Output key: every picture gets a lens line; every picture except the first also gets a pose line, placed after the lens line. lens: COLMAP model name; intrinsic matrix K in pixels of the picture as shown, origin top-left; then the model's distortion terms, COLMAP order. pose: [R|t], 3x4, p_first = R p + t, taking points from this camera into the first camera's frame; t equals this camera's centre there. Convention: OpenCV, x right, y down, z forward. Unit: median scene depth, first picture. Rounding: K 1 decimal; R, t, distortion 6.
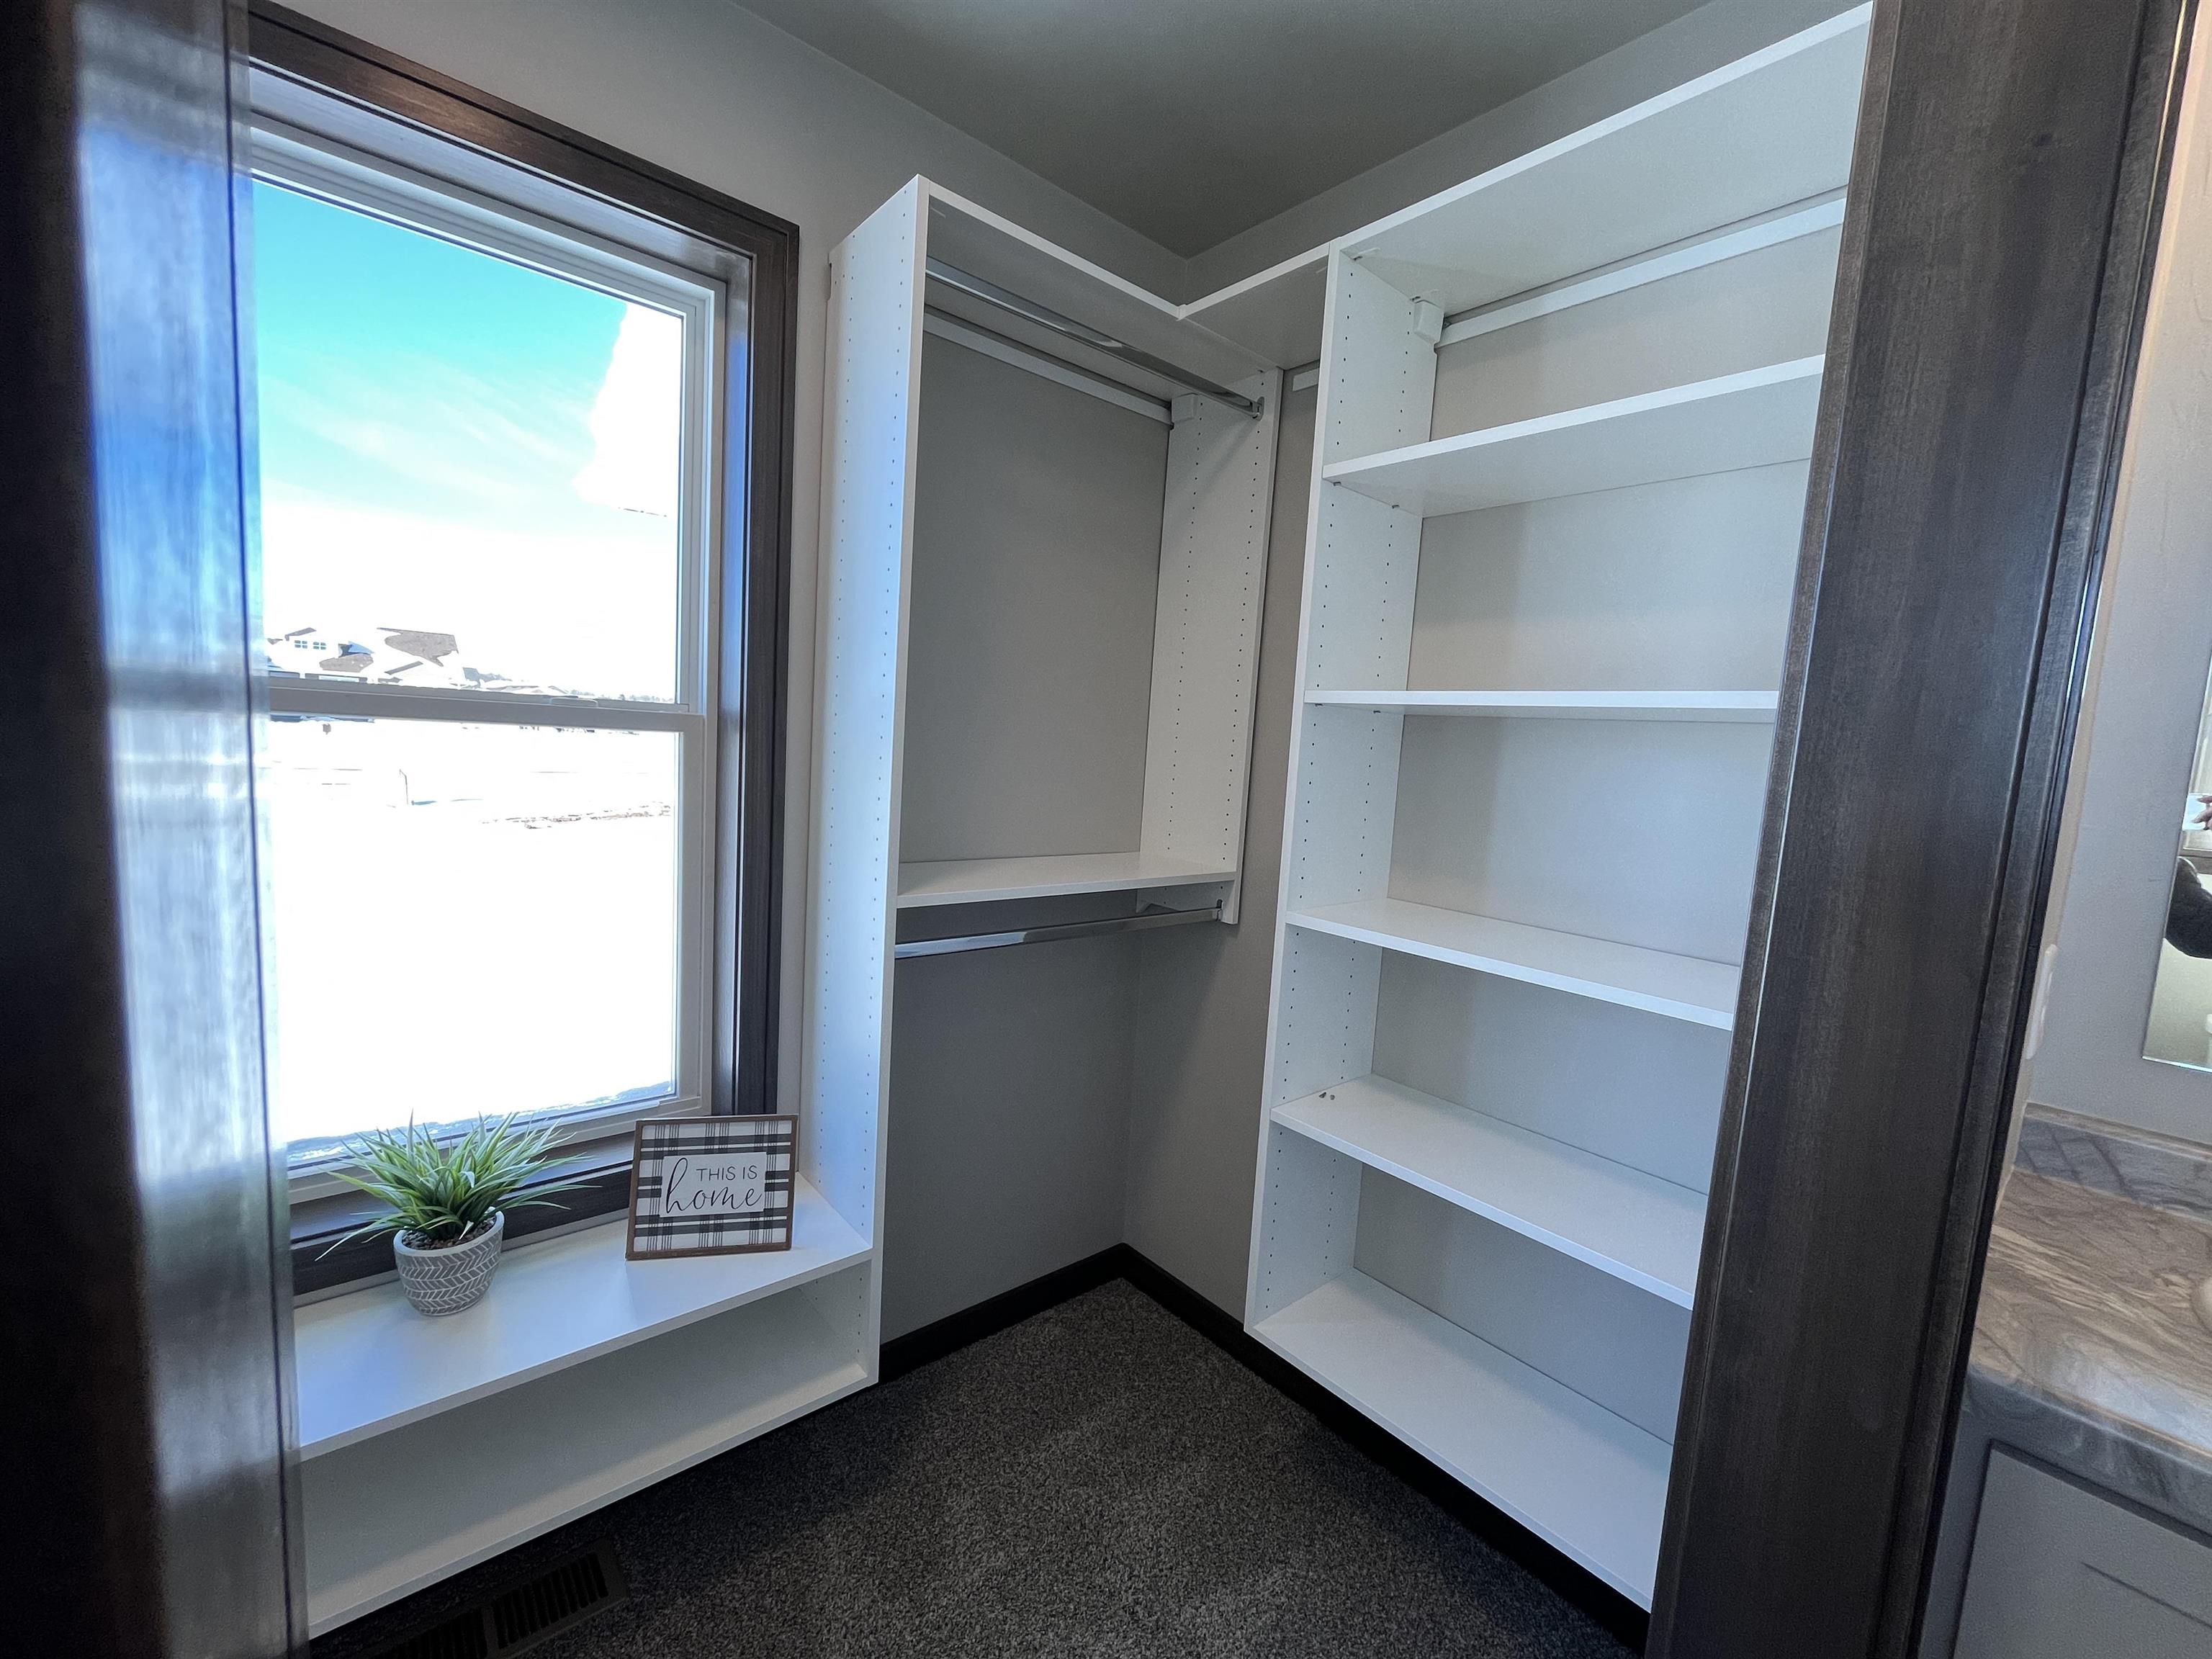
lens RADIAL K [[896.9, 0, 1110.5], [0, 896.9, 844.4], [0, 0, 1]] dist [0.001168, 0.000283]
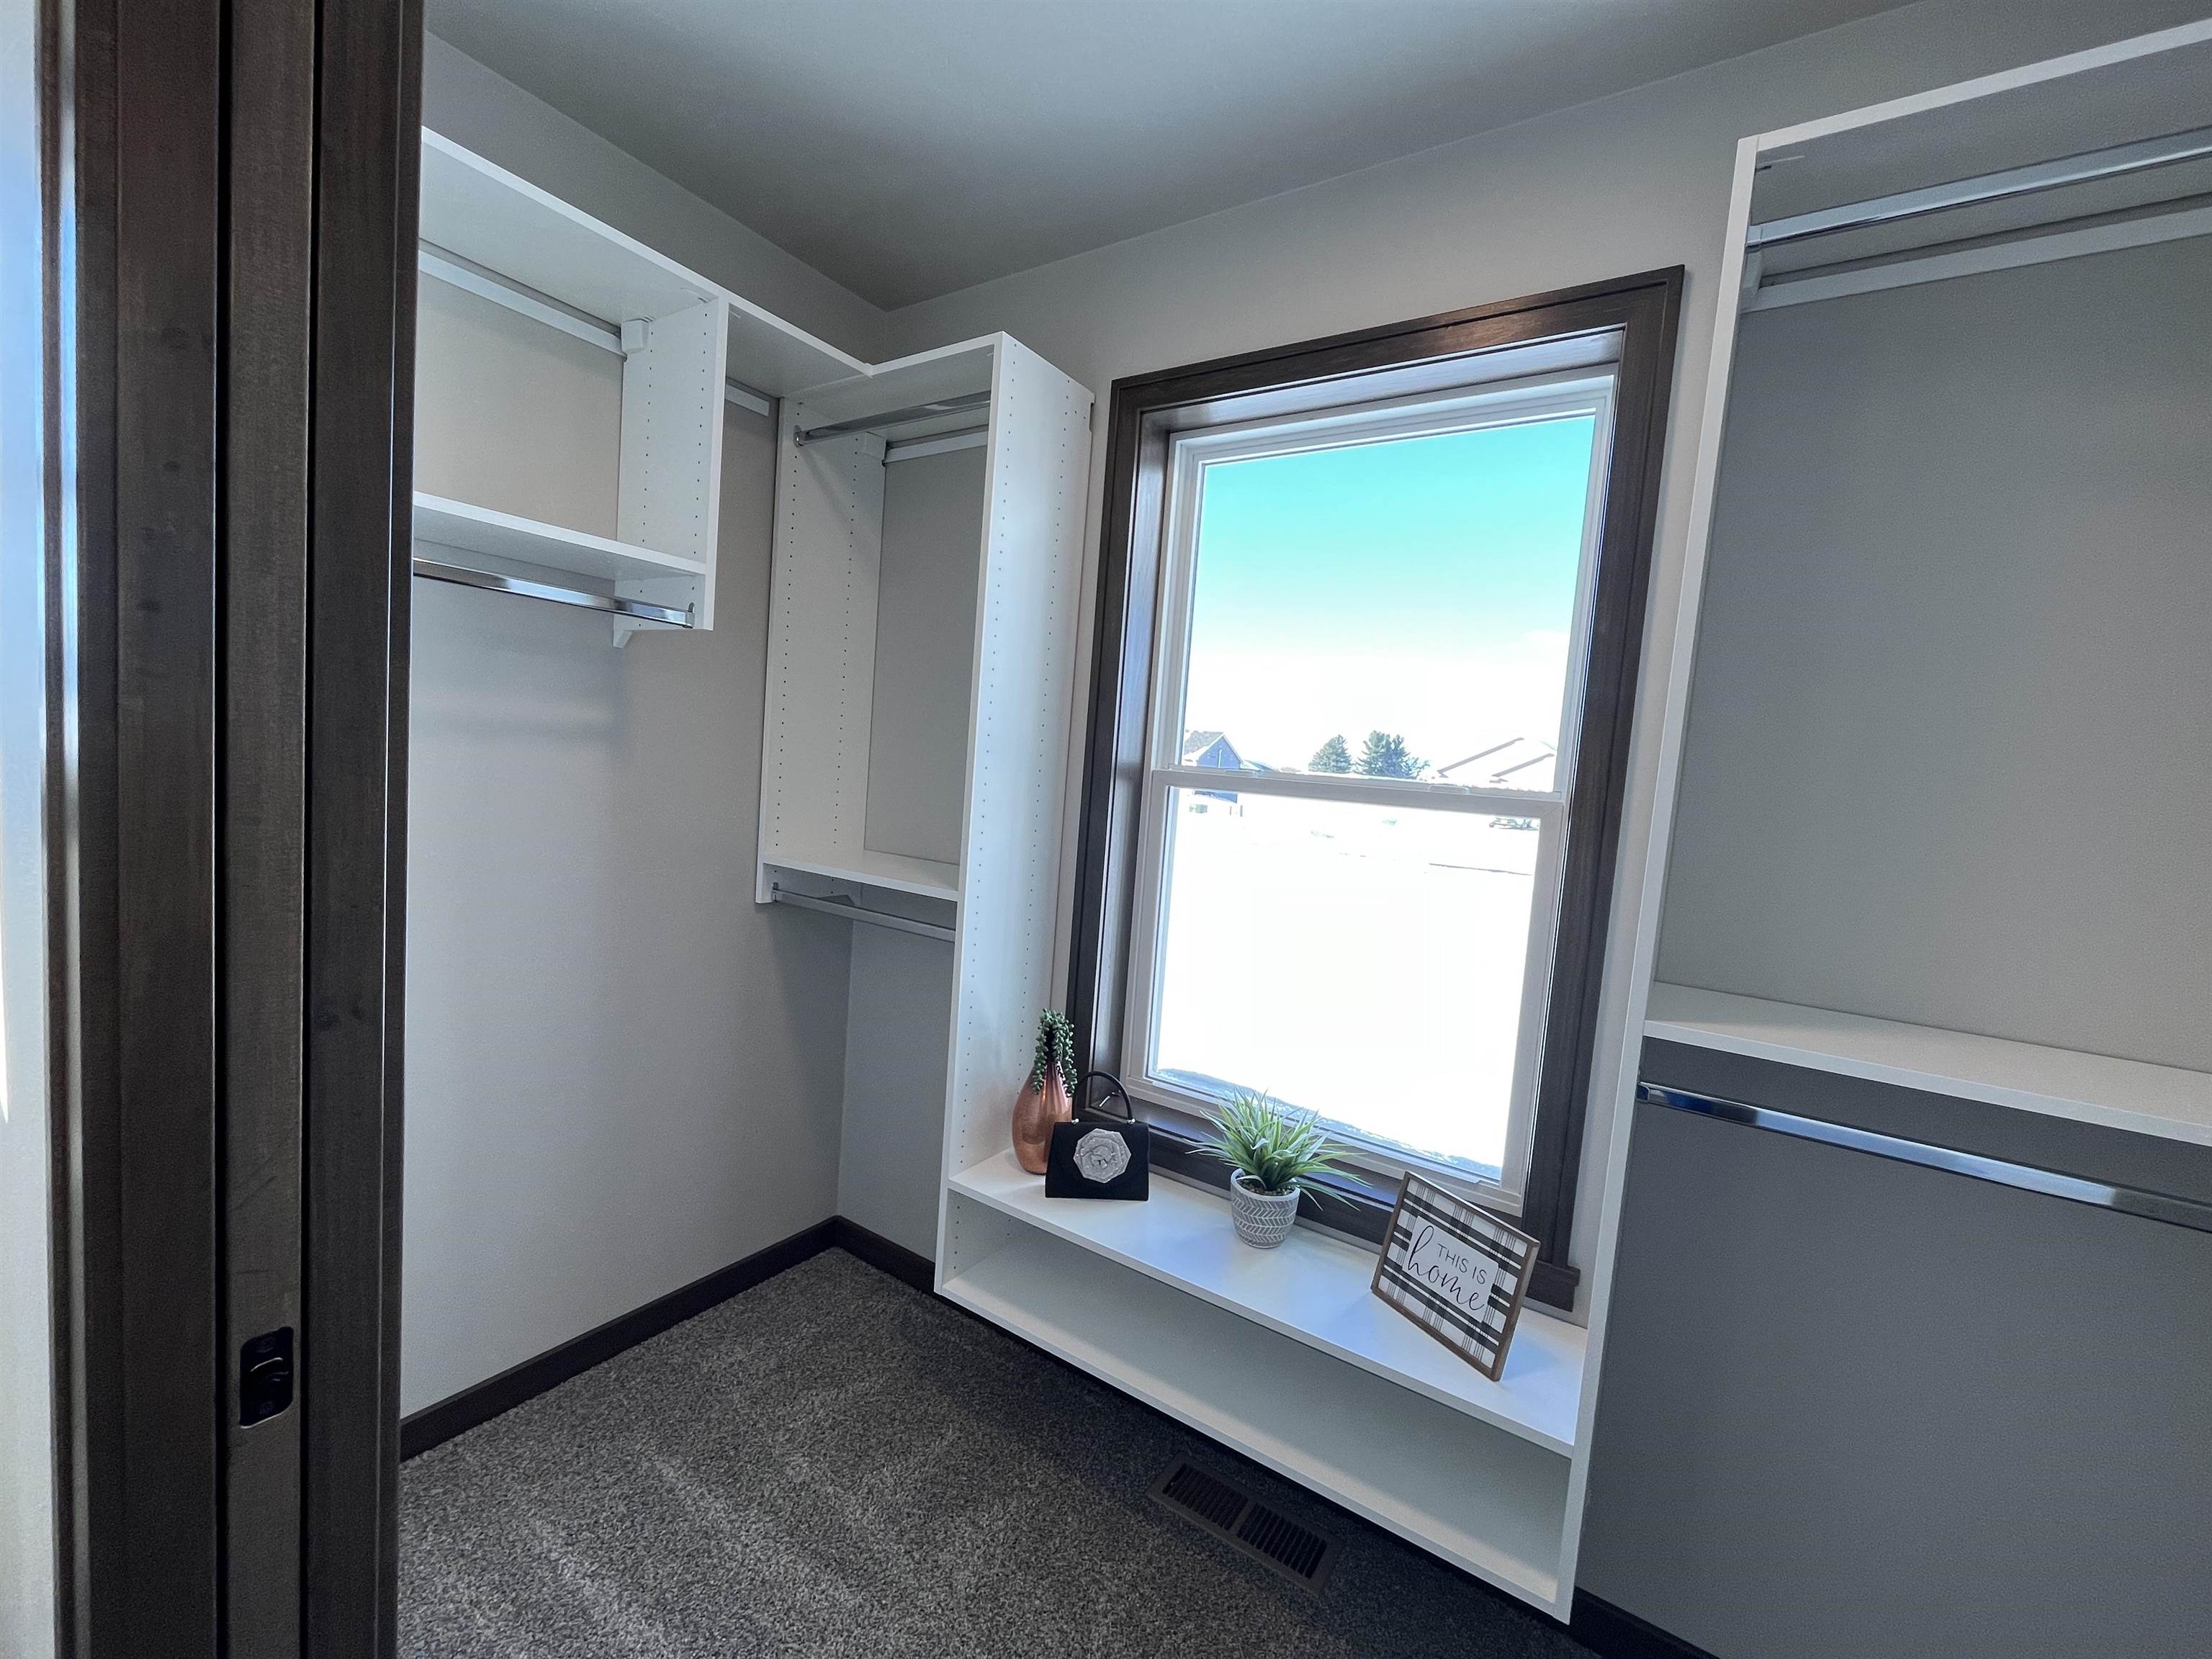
lens RADIAL K [[896.9, 0, 1101.8], [0, 896.9, 838.0], [0, 0, 1]] dist [0.001168, 0.000283]
pose [[0.276309, 0.036534, -0.960374, 0.385455], [-0.163634, 0.986475, -0.009552, -0.016464], [0.947036, 0.159789, 0.278550, 0.285290]]
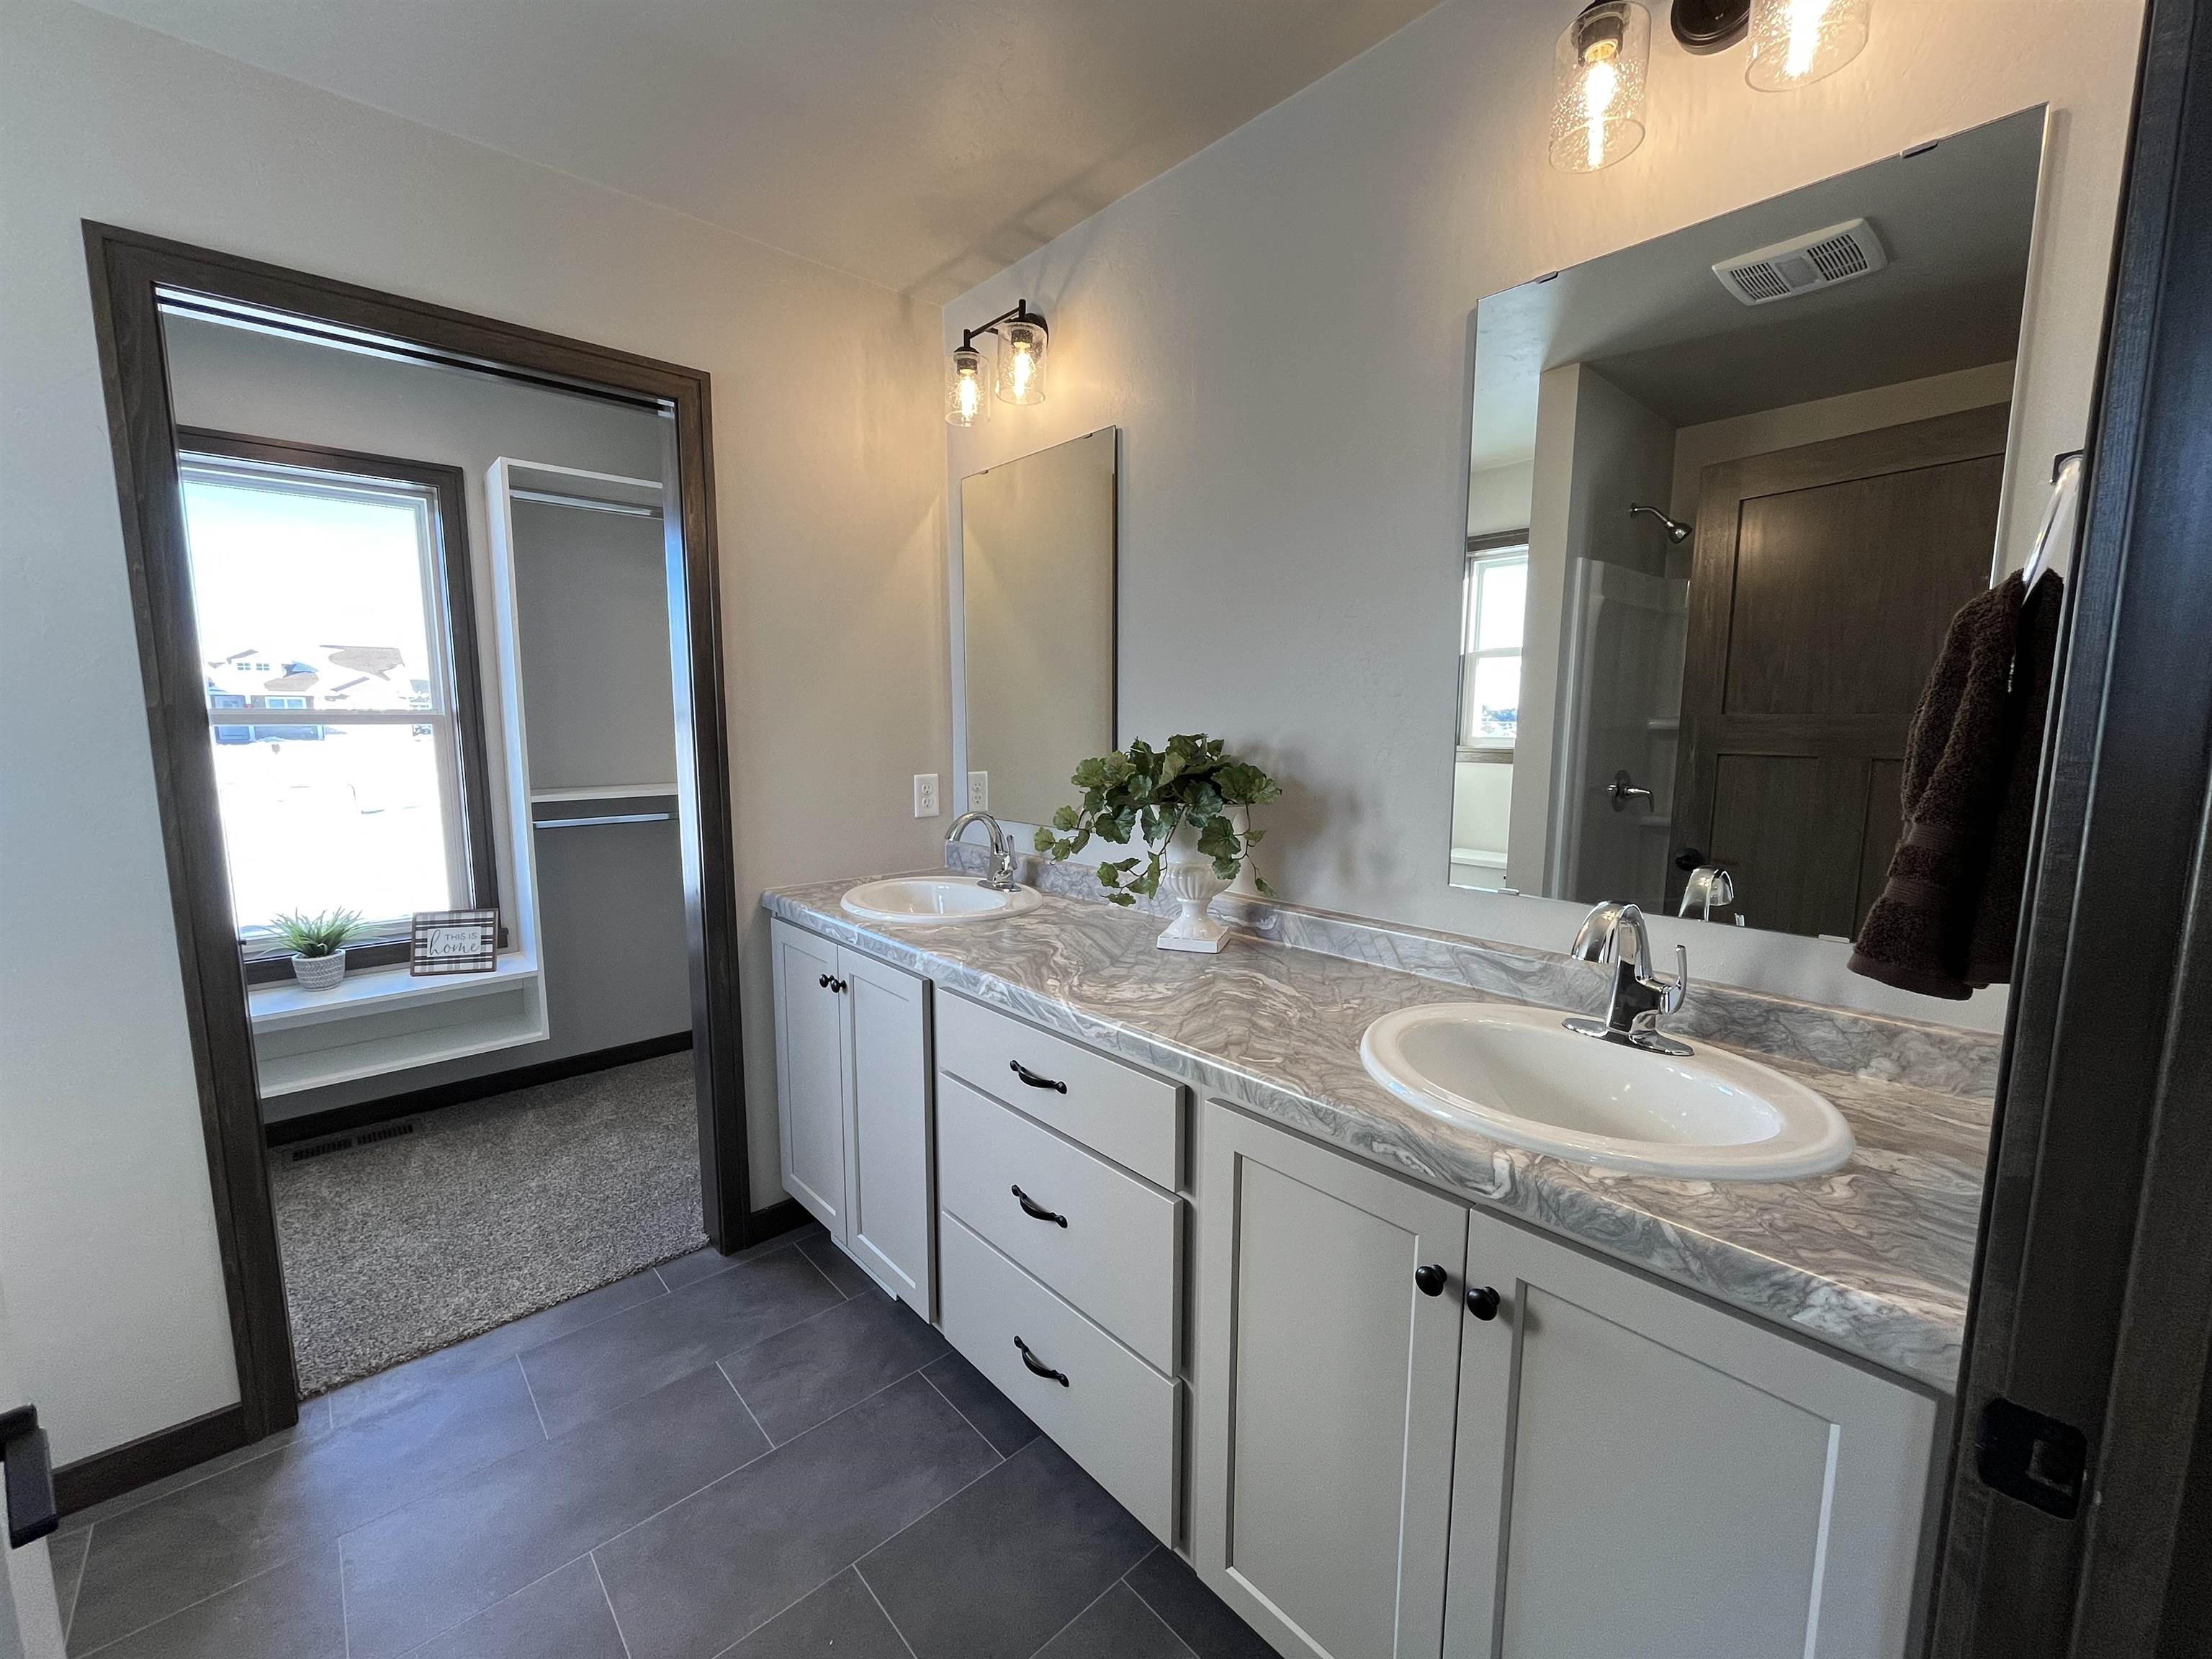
lens RADIAL K [[896.9, 0, 1088.4], [0, 896.9, 854.7], [0, 0, 1]] dist [0.001168, 0.000283]
pose [[0.998483, -0.054155, 0.009954, 1.004157], [0.053786, 0.997967, 0.034176, 0.185986], [-0.011785, -0.033588, 0.999366, -1.073798]]
